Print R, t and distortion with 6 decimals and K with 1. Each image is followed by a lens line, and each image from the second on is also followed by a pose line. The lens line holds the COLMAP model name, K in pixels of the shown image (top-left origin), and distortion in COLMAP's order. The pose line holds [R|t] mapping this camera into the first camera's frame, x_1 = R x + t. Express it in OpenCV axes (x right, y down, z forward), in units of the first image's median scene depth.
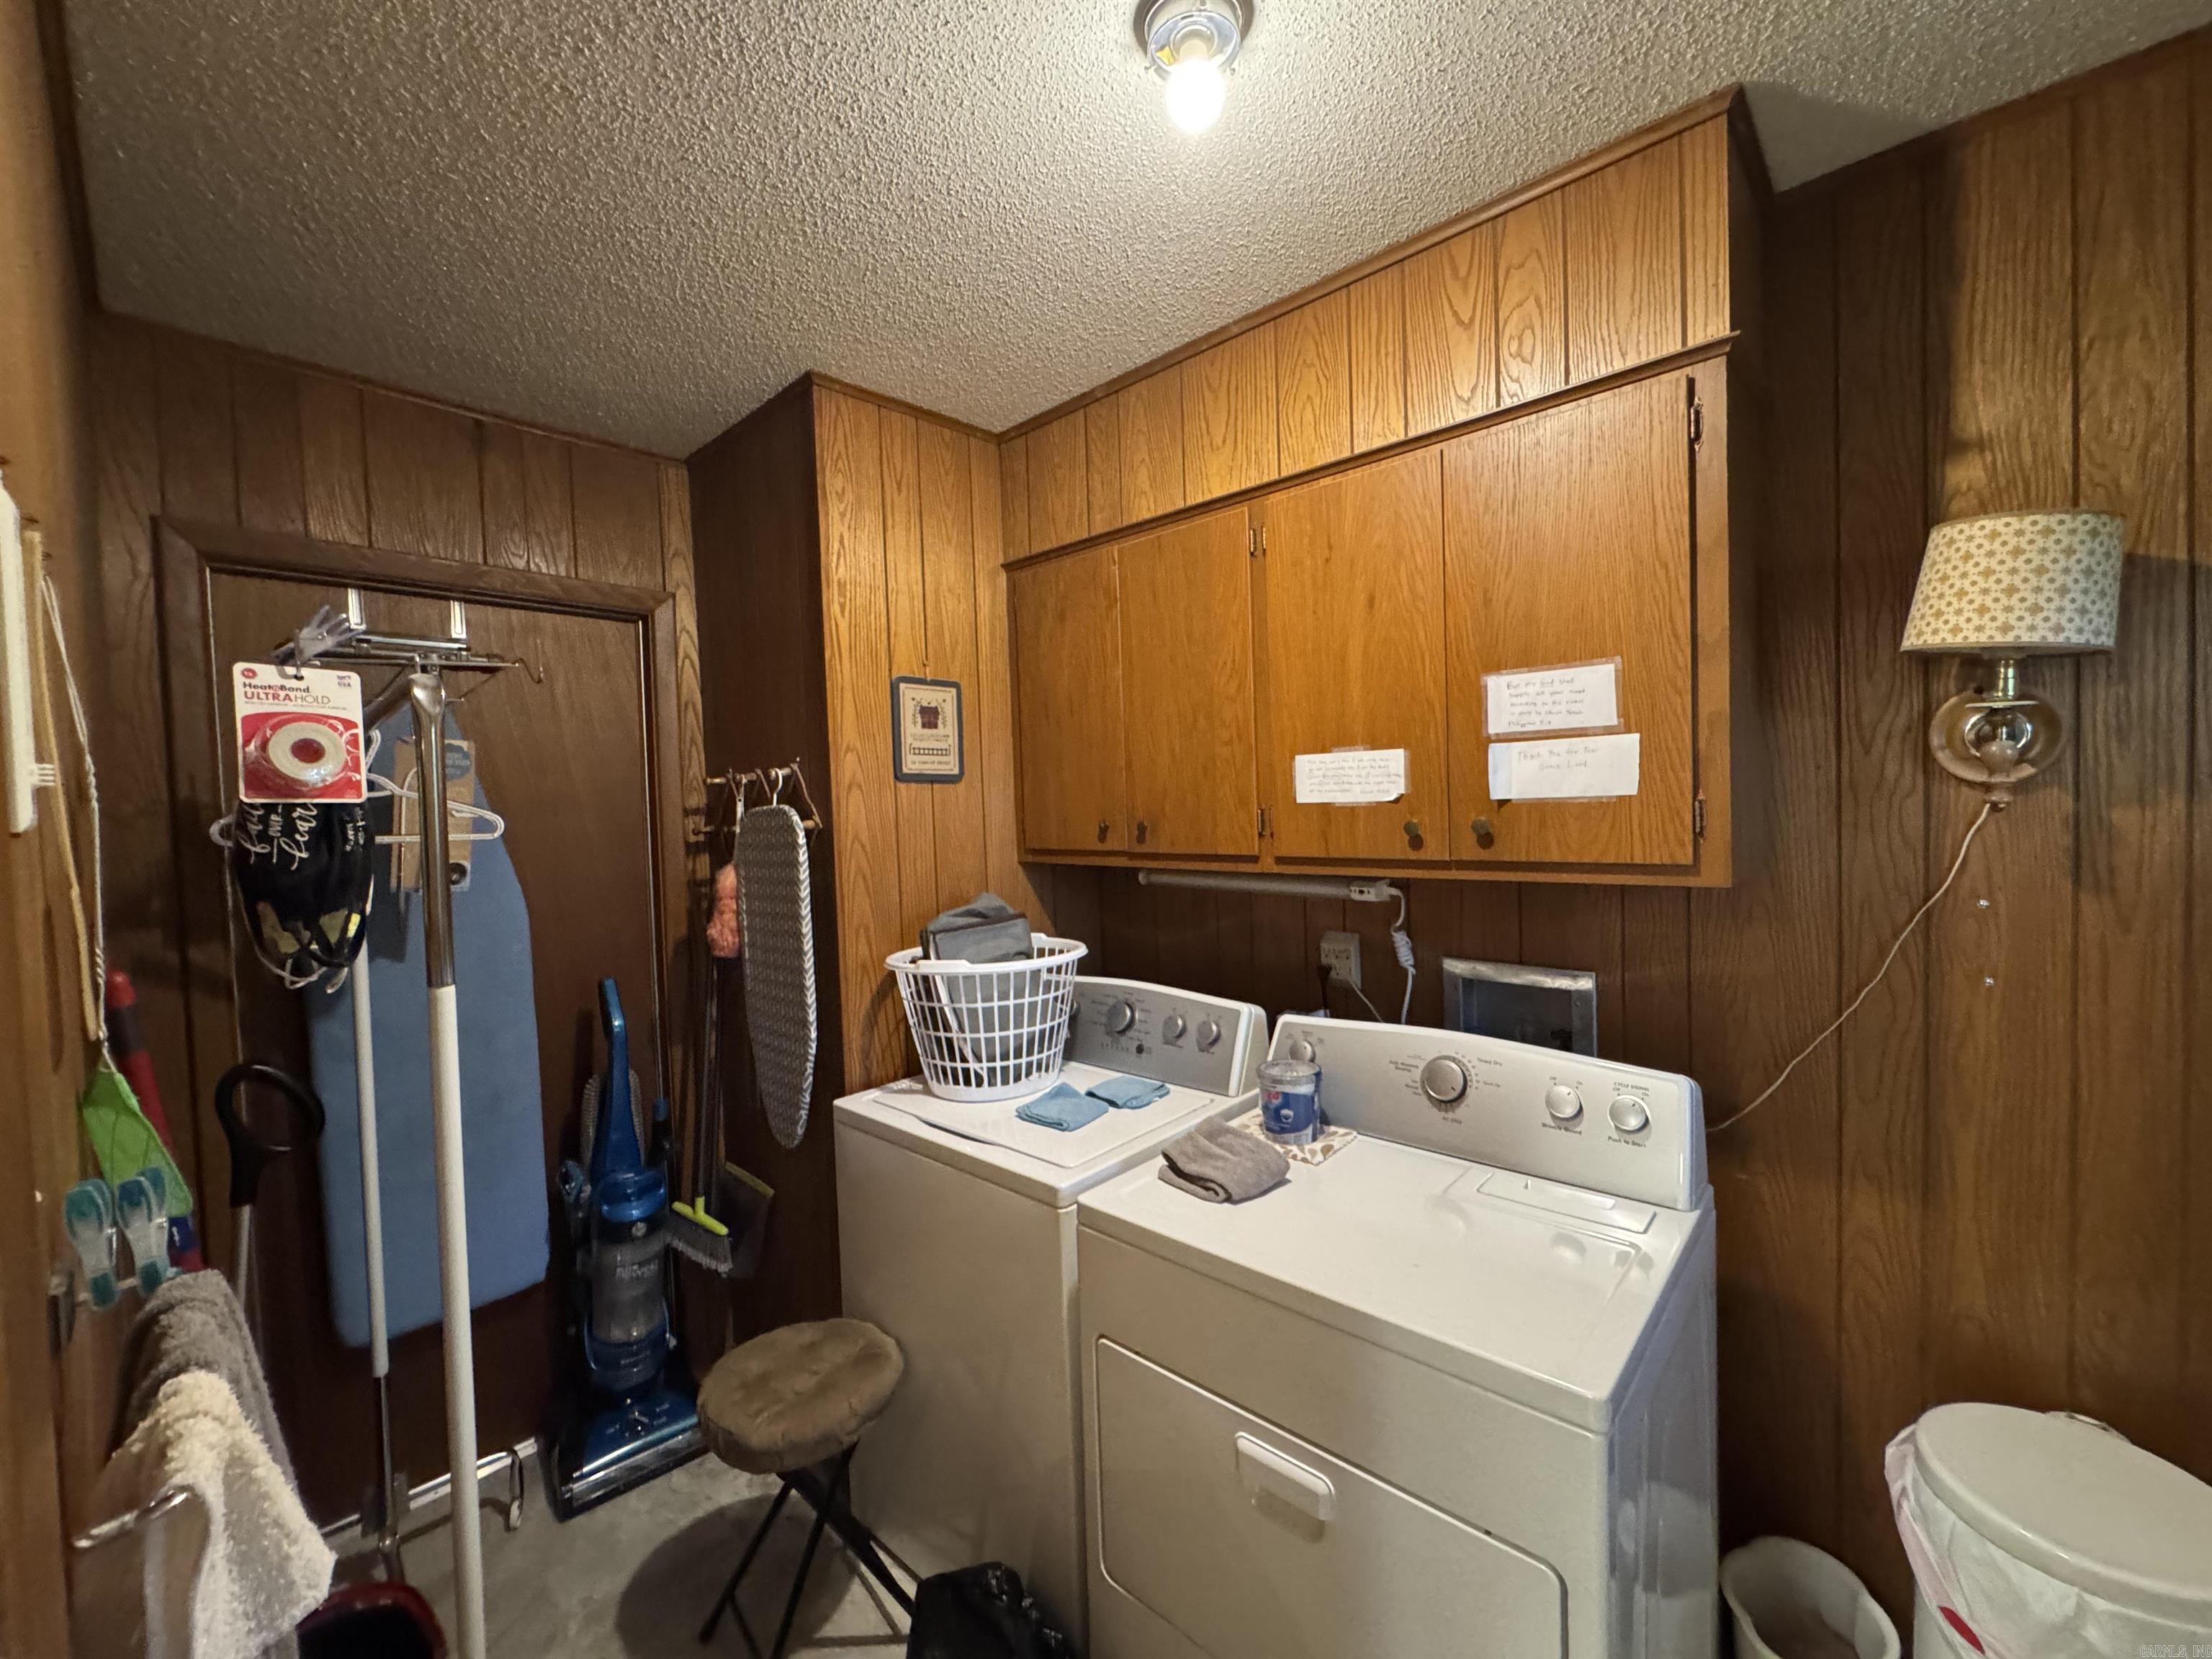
lens RADIAL K [[881.7, 0, 1106.0], [0, 881.7, 829.5], [0, 0, 1]] dist [-0.002375, -0.000510]
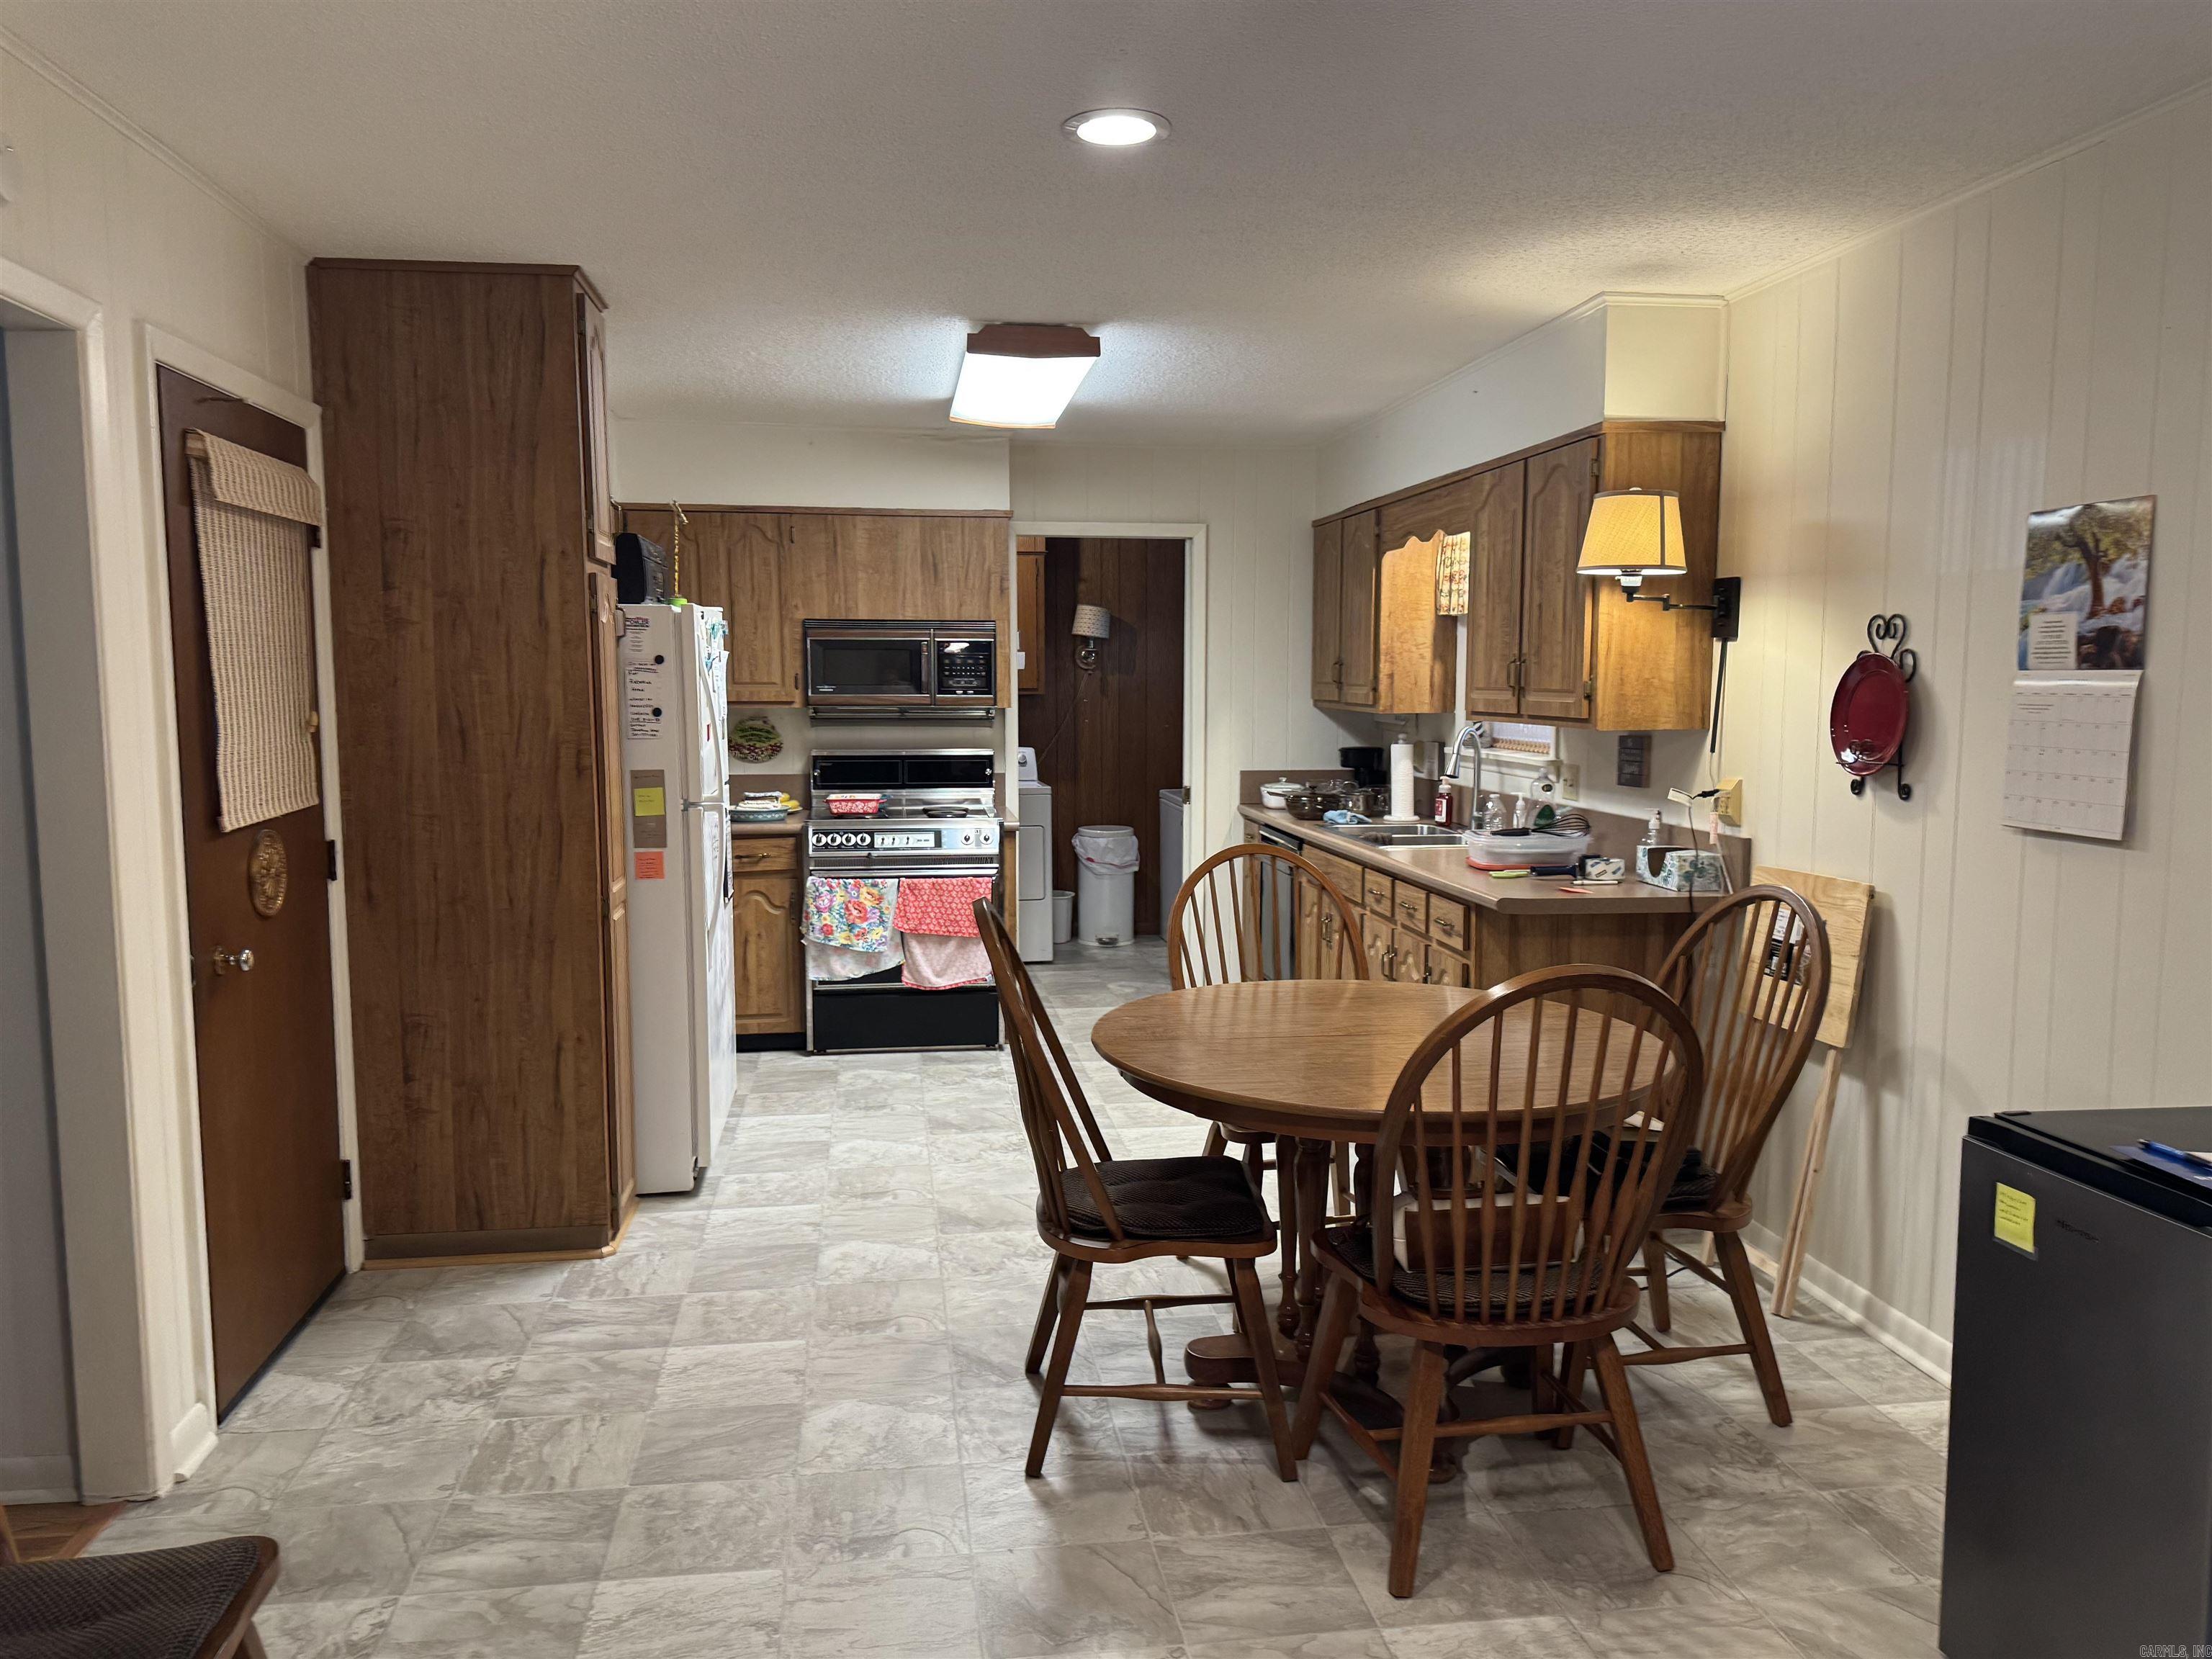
lens RADIAL K [[1566.6, 0, 1096.2], [0, 1566.6, 828.8], [0, 0, 1]] dist [0.092652, -0.142262]
pose [[0.639378, -0.047682, 0.767412, -4.530359], [0.005968, 0.998353, 0.057059, 0.268233], [-0.768869, -0.031902, 0.638610, -3.650669]]
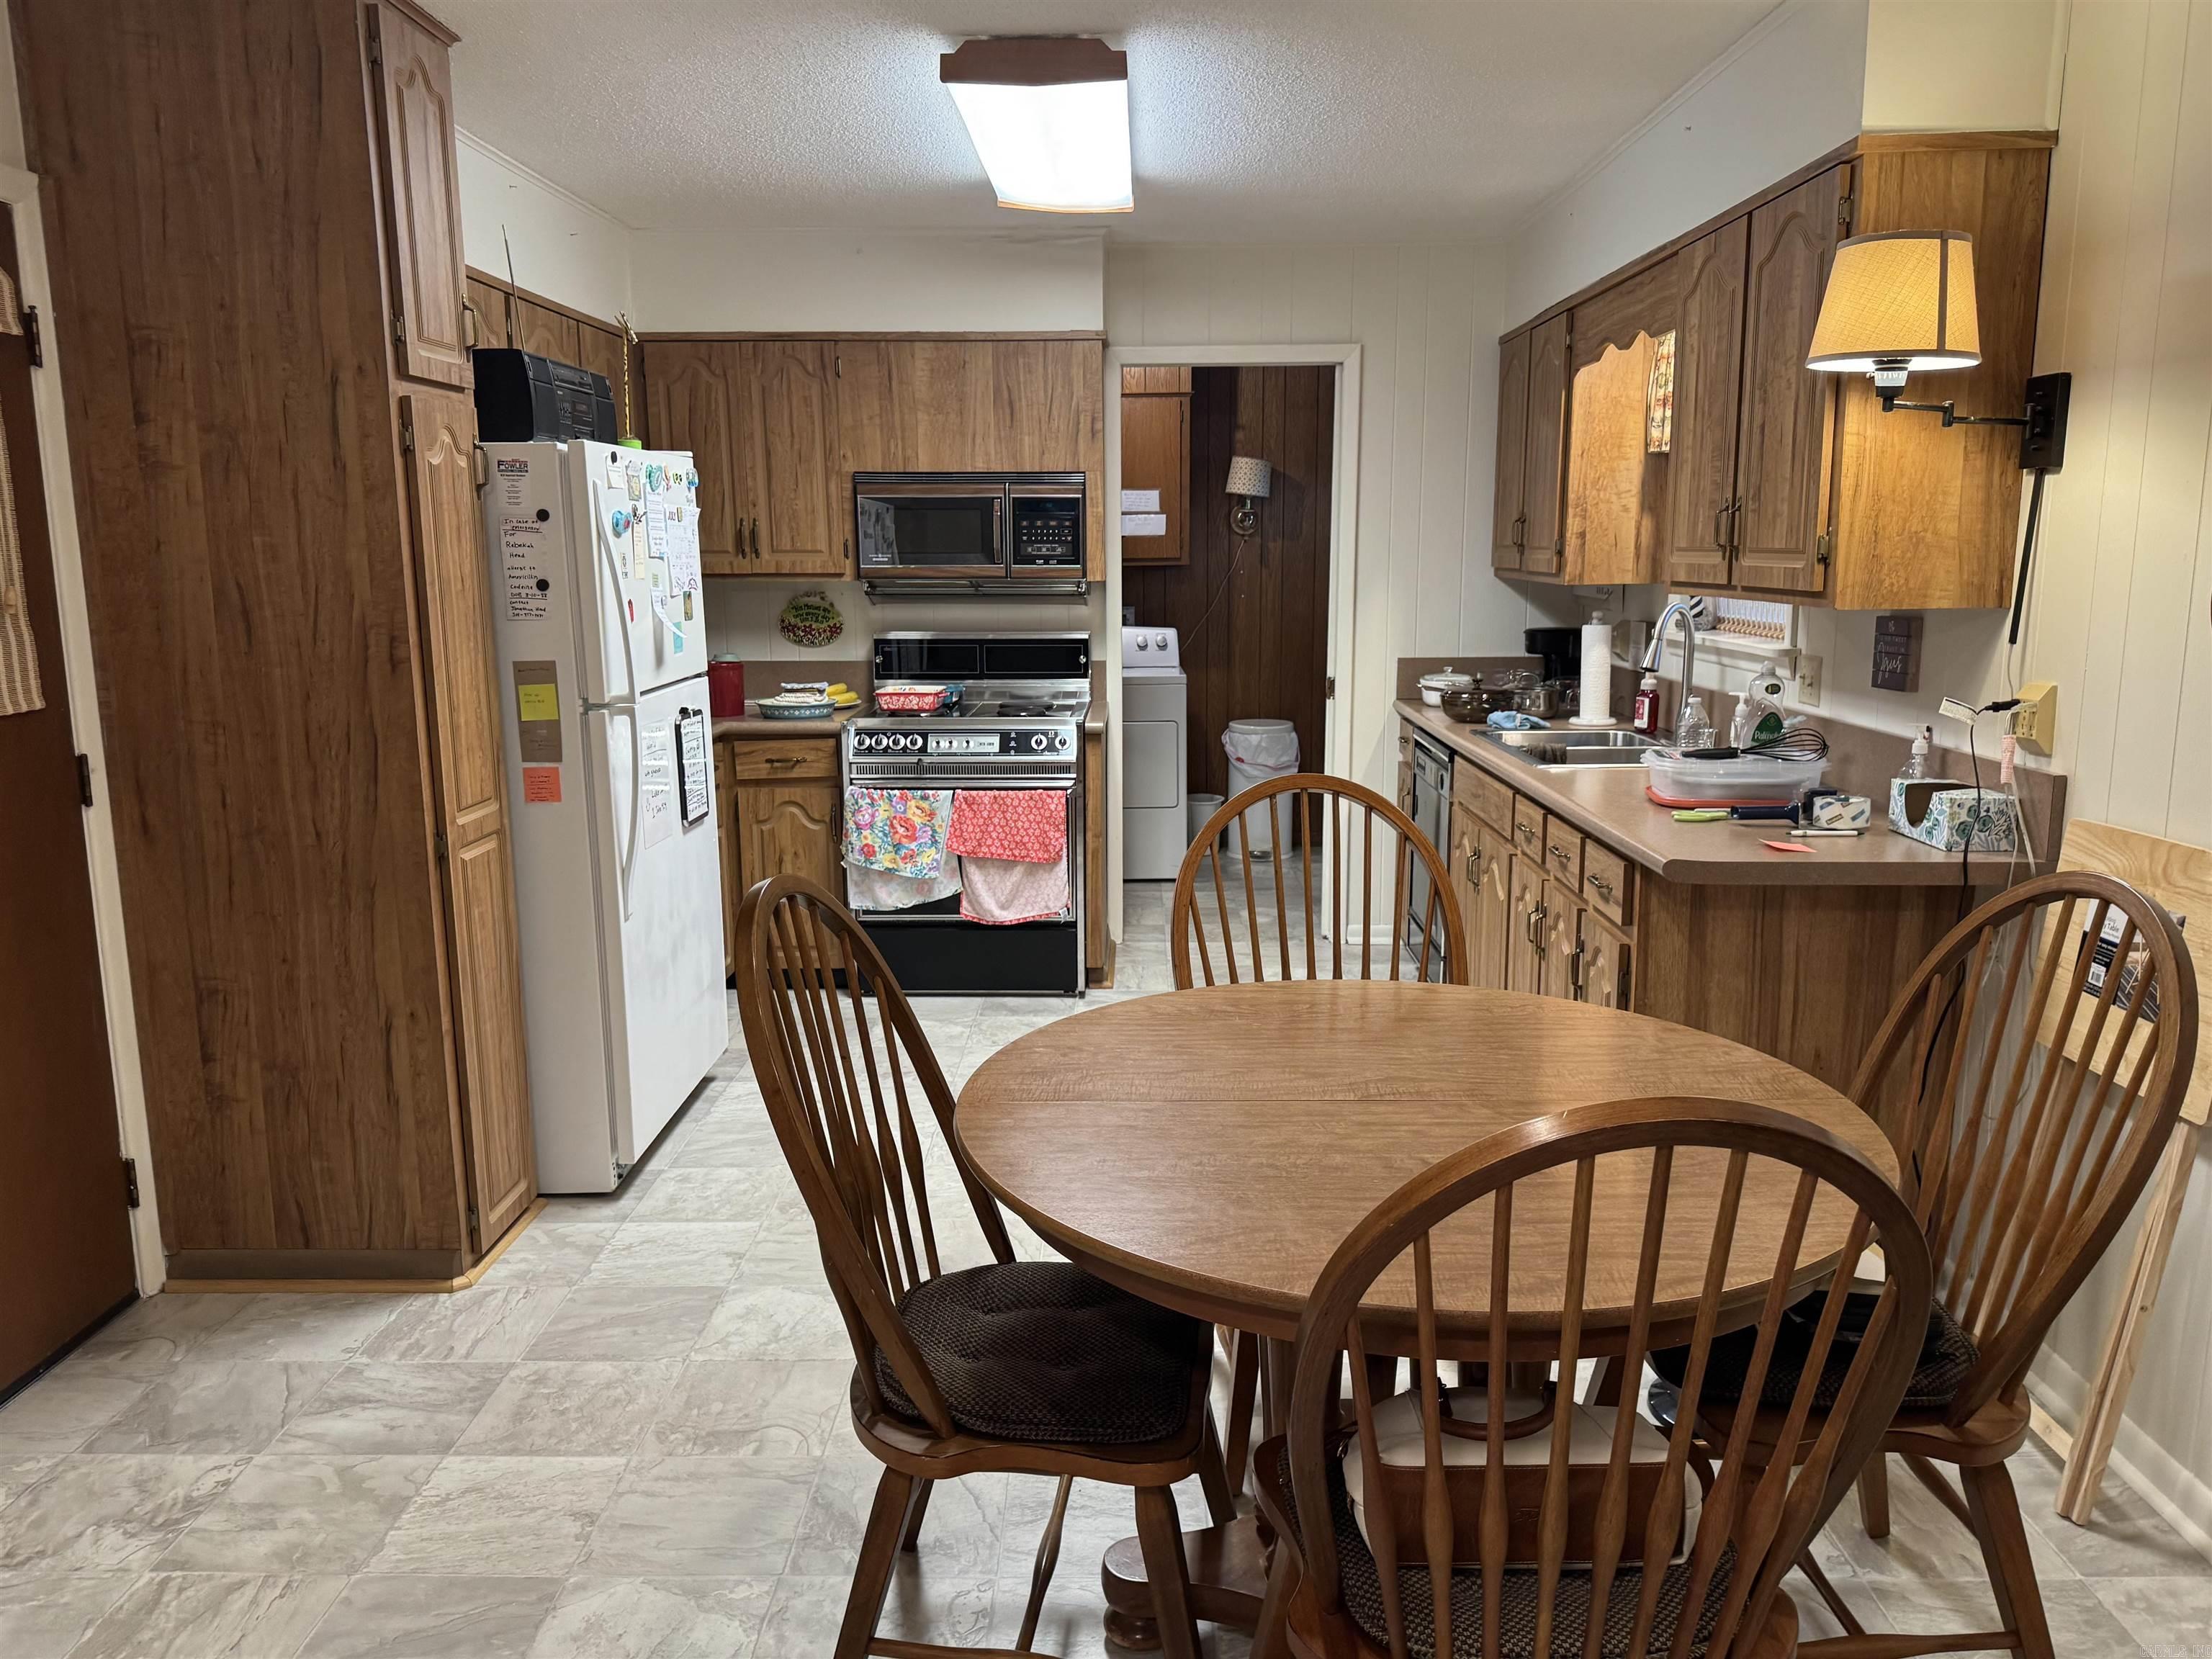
lens RADIAL K [[1594.5, 0, 1114.1], [0, 1594.5, 827.5], [0, 0, 1]] dist [0.037166, -0.047681]
pose [[0.745262, -0.091920, 0.660405, -3.574409], [0.005691, 0.991293, 0.131554, 0.258776], [-0.666747, -0.094284, 0.739296, -3.358418]]
